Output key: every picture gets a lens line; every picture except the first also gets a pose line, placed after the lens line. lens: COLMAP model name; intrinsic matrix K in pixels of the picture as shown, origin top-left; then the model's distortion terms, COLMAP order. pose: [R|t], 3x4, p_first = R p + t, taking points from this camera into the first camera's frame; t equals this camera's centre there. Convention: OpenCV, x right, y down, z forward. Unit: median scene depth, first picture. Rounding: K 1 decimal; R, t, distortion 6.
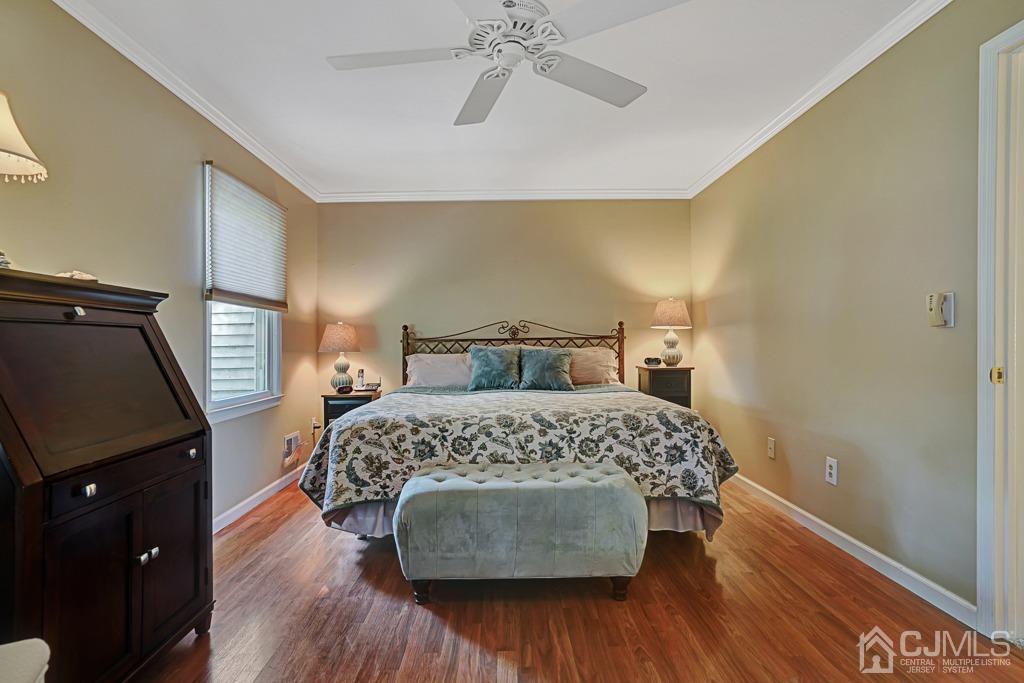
lens RADIAL K [[544.4, 0, 515.8], [0, 544.4, 342.4], [0, 0, 1]] dist [-0.041564, 0.002754]
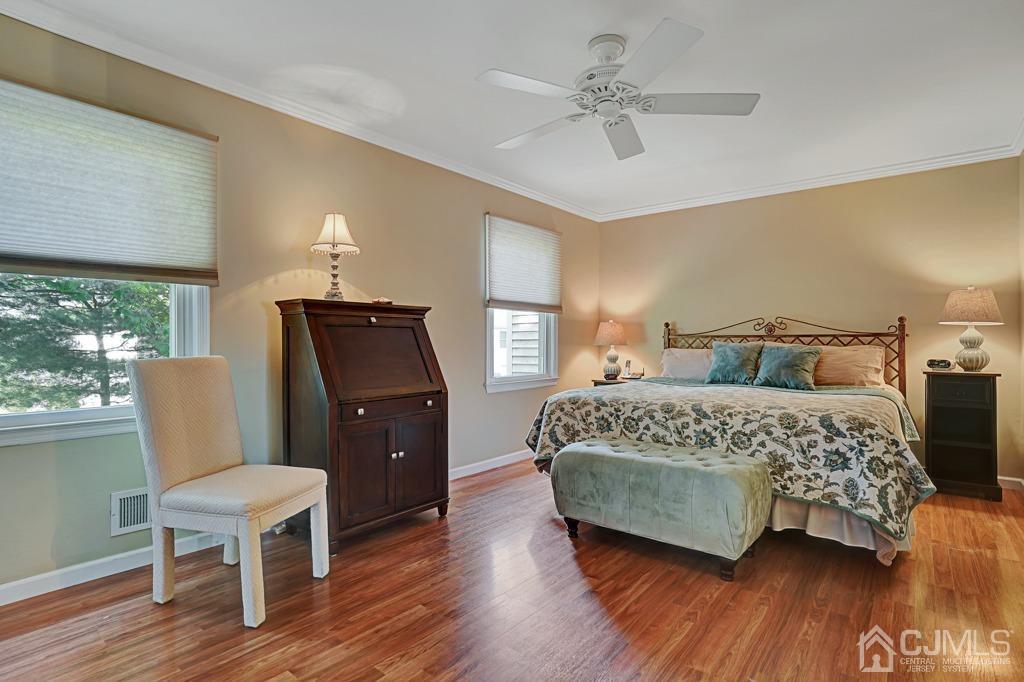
lens RADIAL K [[526.3, 0, 502.8], [0, 526.3, 342.6], [0, 0, 1]] dist [-0.063693, 0.030278]
pose [[0.750111, 0.016861, -0.661097, 0.446856], [-0.009462, 0.999846, 0.014764, -0.005529], [0.661244, -0.004819, 0.750155, -0.053796]]
